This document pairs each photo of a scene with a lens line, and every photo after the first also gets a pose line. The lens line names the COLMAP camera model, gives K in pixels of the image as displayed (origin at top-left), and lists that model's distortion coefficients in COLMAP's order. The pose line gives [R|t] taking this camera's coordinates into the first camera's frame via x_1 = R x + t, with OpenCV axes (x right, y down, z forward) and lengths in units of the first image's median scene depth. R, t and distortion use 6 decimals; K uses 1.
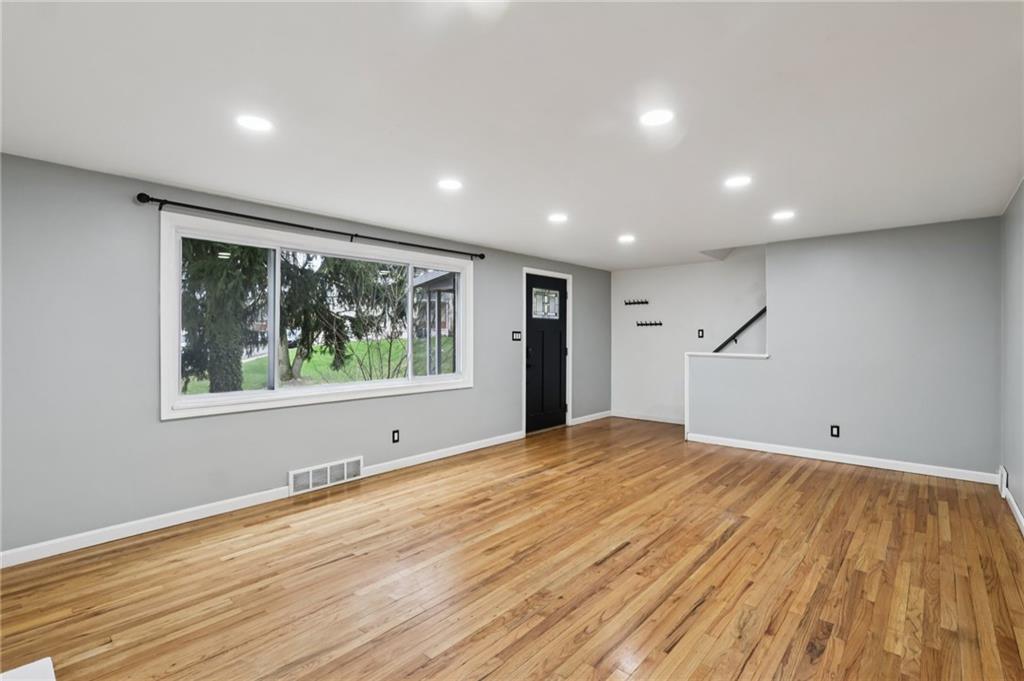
lens RADIAL K [[479.2, 0, 506.6], [0, 479.2, 331.7], [0, 0, 1]] dist [-0.002144, 0.001951]
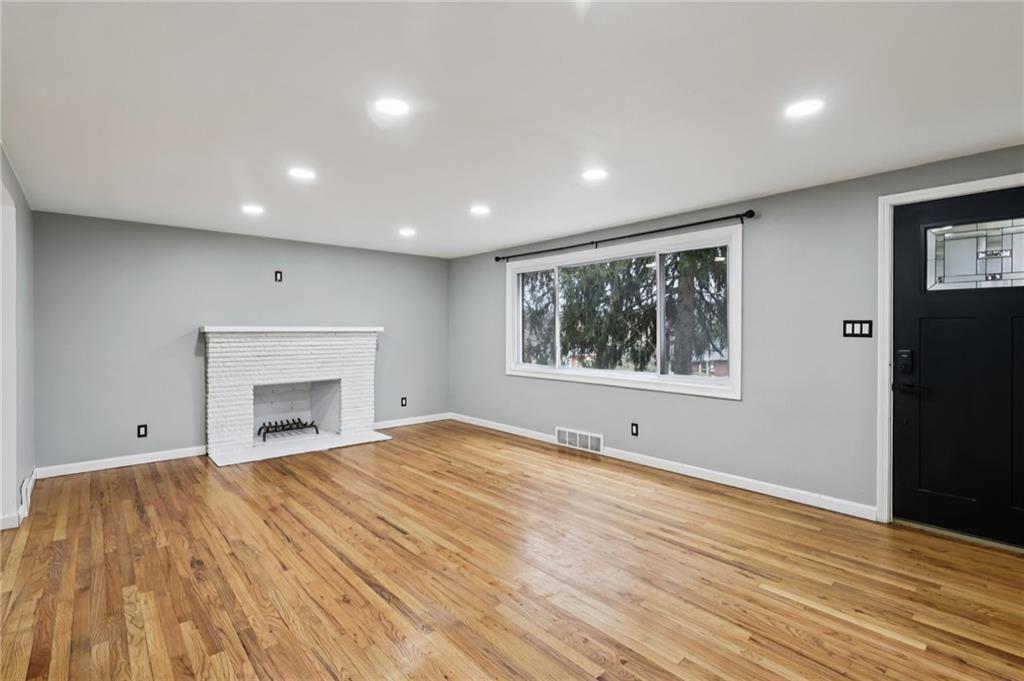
lens RADIAL K [[479.2, 0, 513.4], [0, 479.2, 334.8], [0, 0, 1]] dist [-0.002144, 0.001951]
pose [[-0.115014, 0.011636, -0.993296, 1.045026], [0.011450, 0.999880, 0.010387, 0.008913], [0.993298, -0.010178, -0.115134, 1.142279]]
